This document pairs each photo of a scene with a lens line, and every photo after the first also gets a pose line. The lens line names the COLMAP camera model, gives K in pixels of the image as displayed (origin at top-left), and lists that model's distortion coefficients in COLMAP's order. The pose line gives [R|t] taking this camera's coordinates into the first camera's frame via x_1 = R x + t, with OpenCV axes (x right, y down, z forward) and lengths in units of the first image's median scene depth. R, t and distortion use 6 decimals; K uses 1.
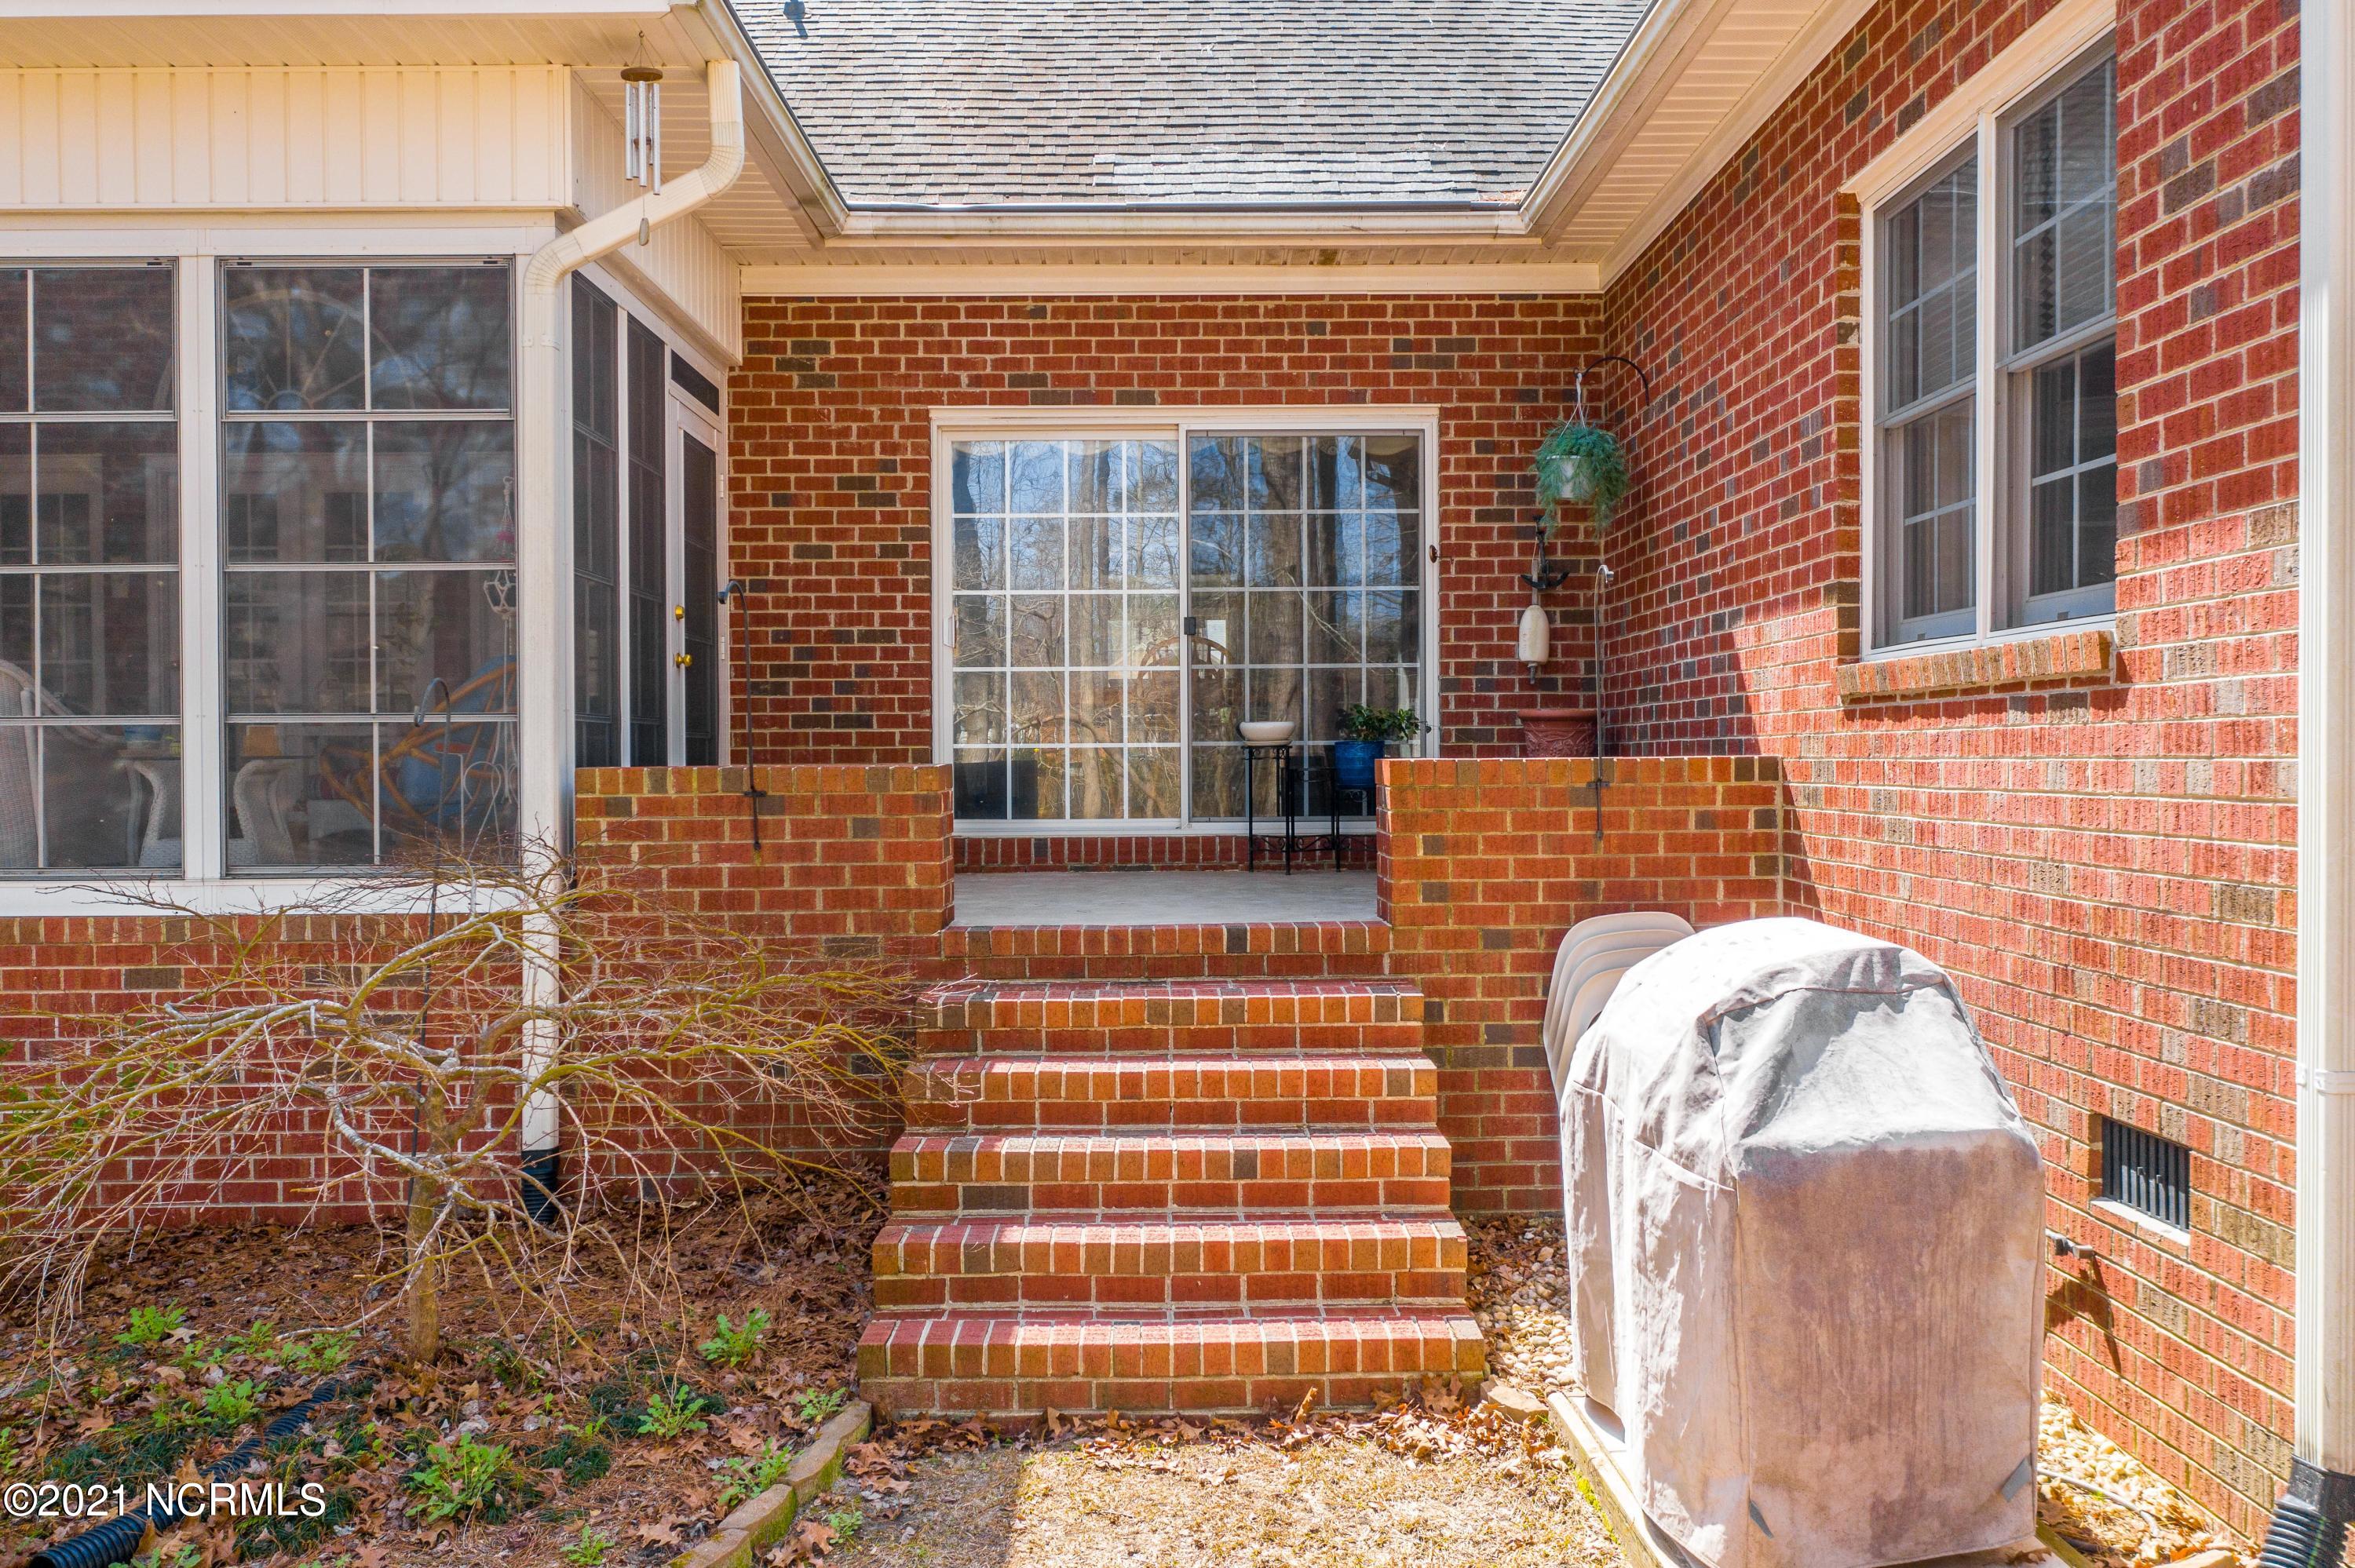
lens RADIAL K [[1869.7, 0, 1177.5], [0, 1869.7, 784.0], [0, 0, 1]] dist [0.024016, 0.005485]
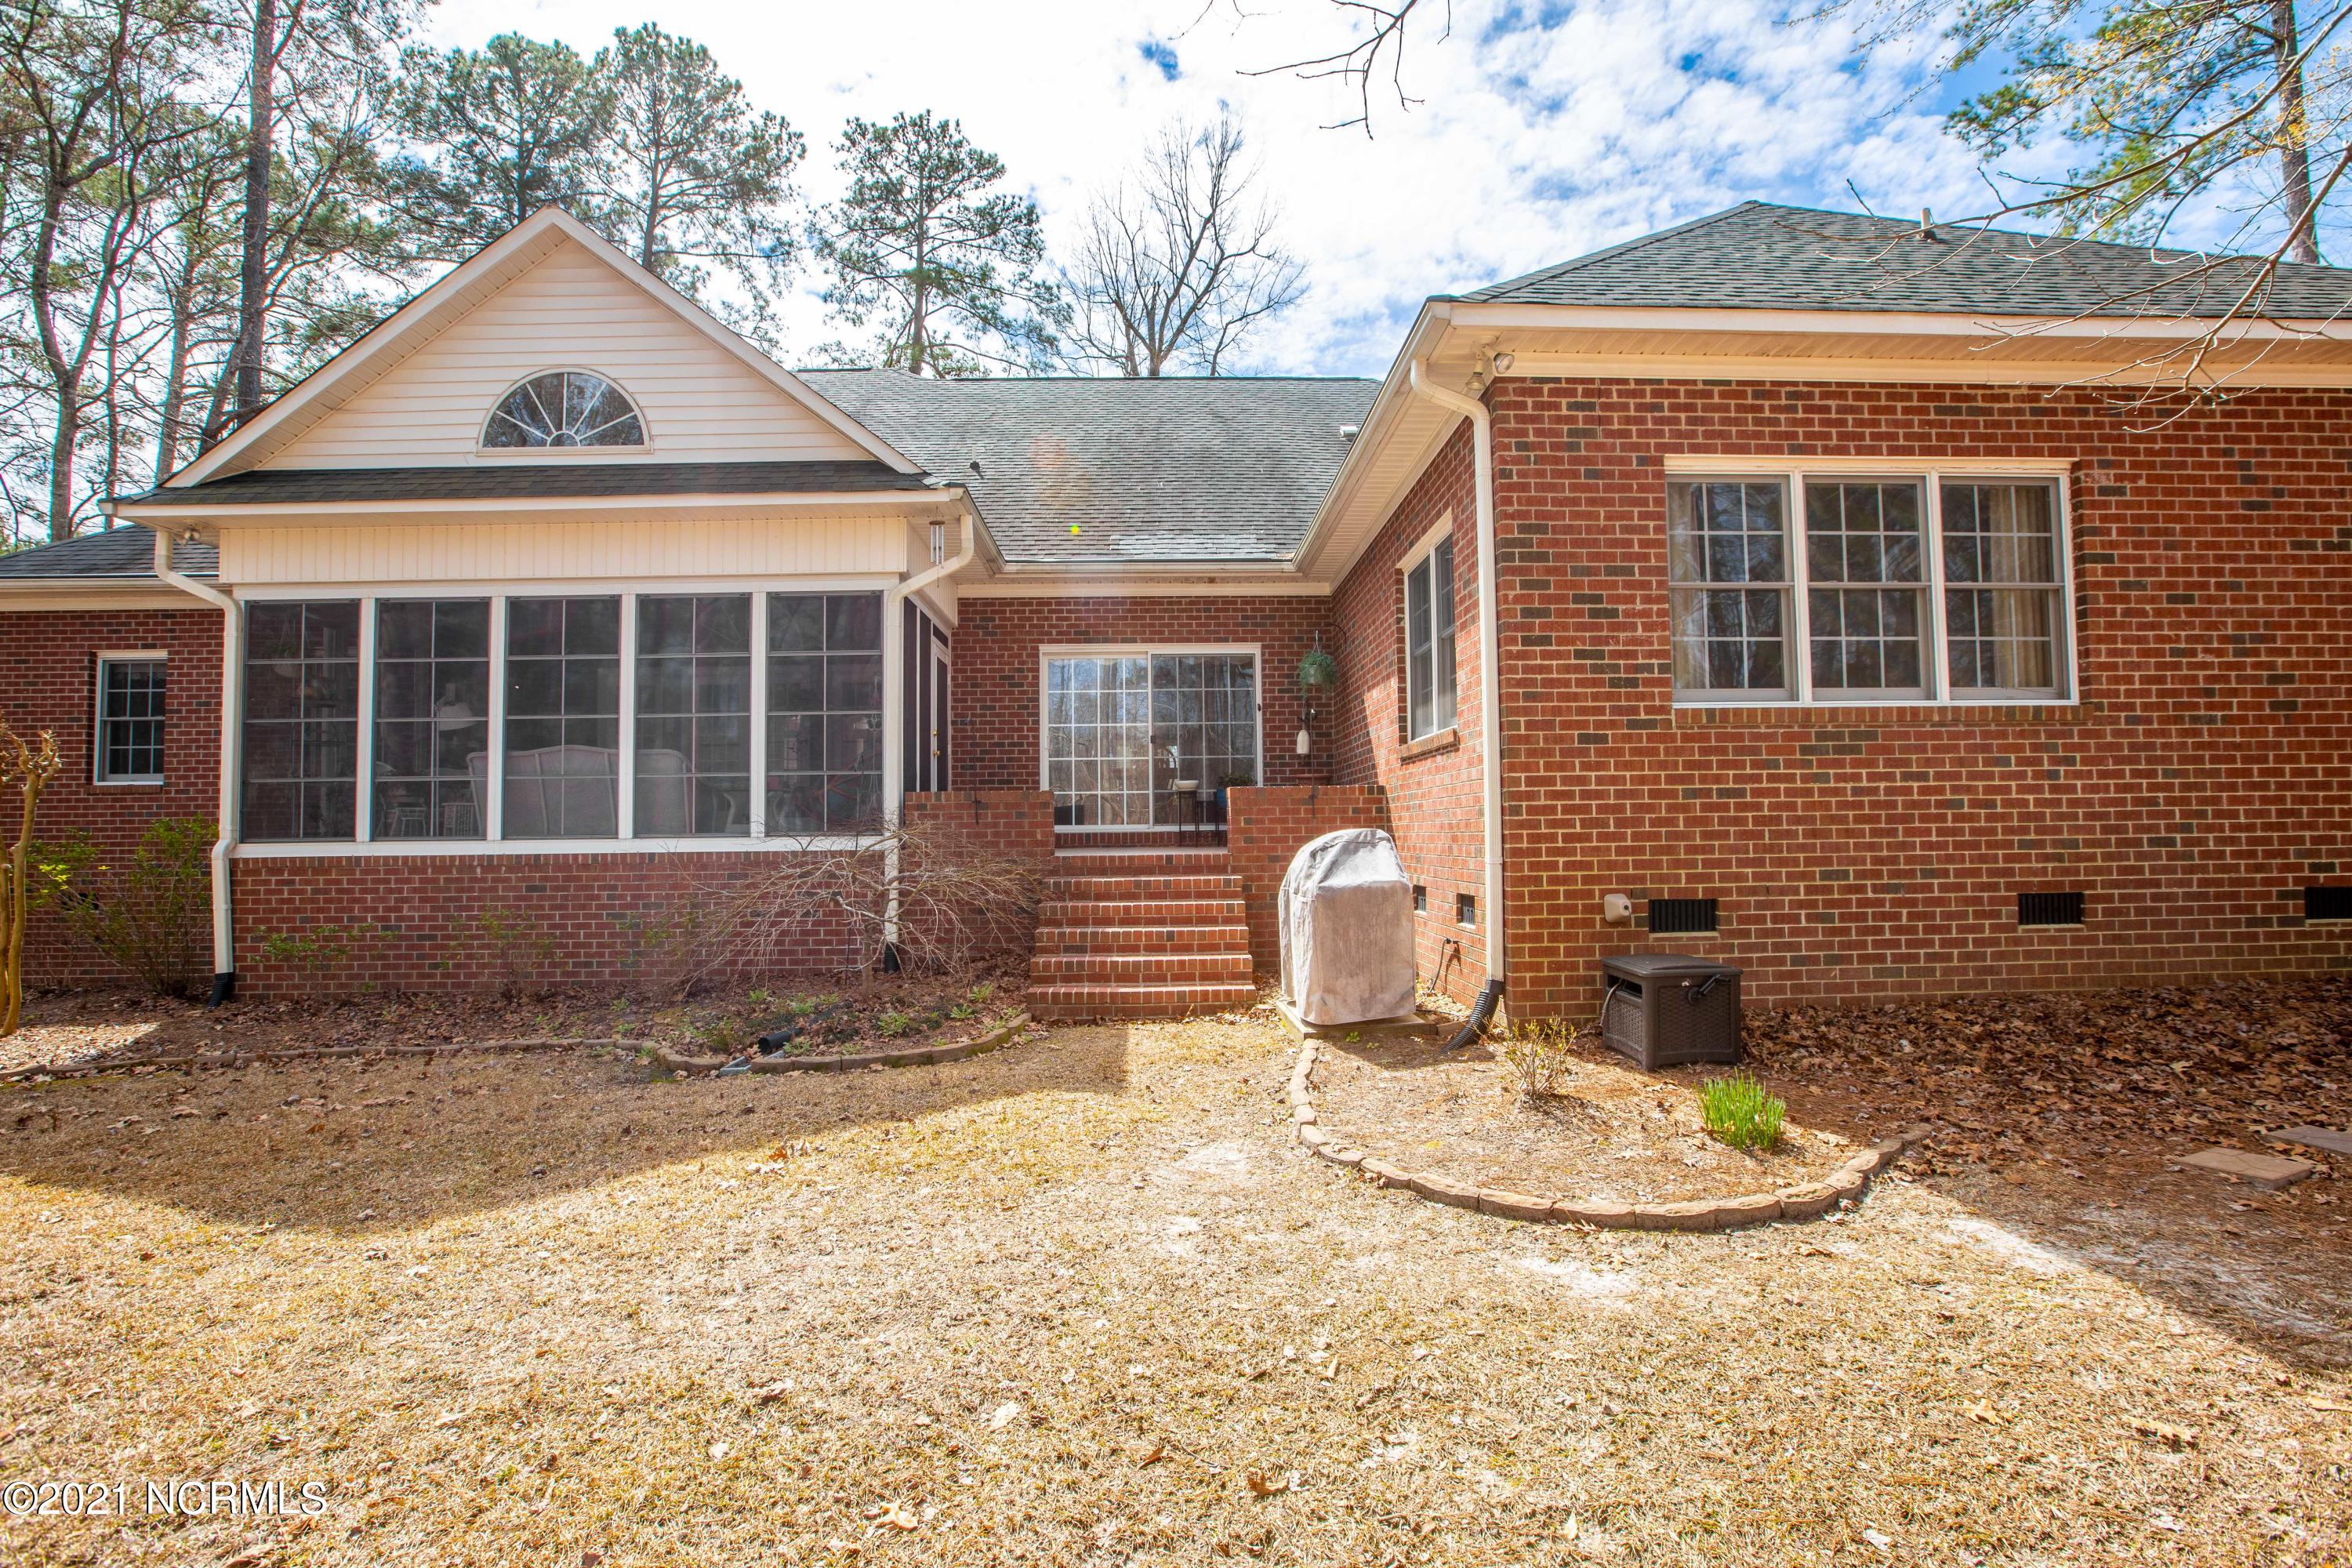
lens RADIAL K [[1075.5, 0, 1176.0], [0, 1075.5, 784.0], [0, 0, 1]] dist [-0.001535, -0.000037]
pose [[0.999823, -0.005490, 0.018001, 0.012012], [0.006527, 0.998292, -0.058048, 0.051784], [-0.017652, 0.058156, 0.998151, -0.343215]]
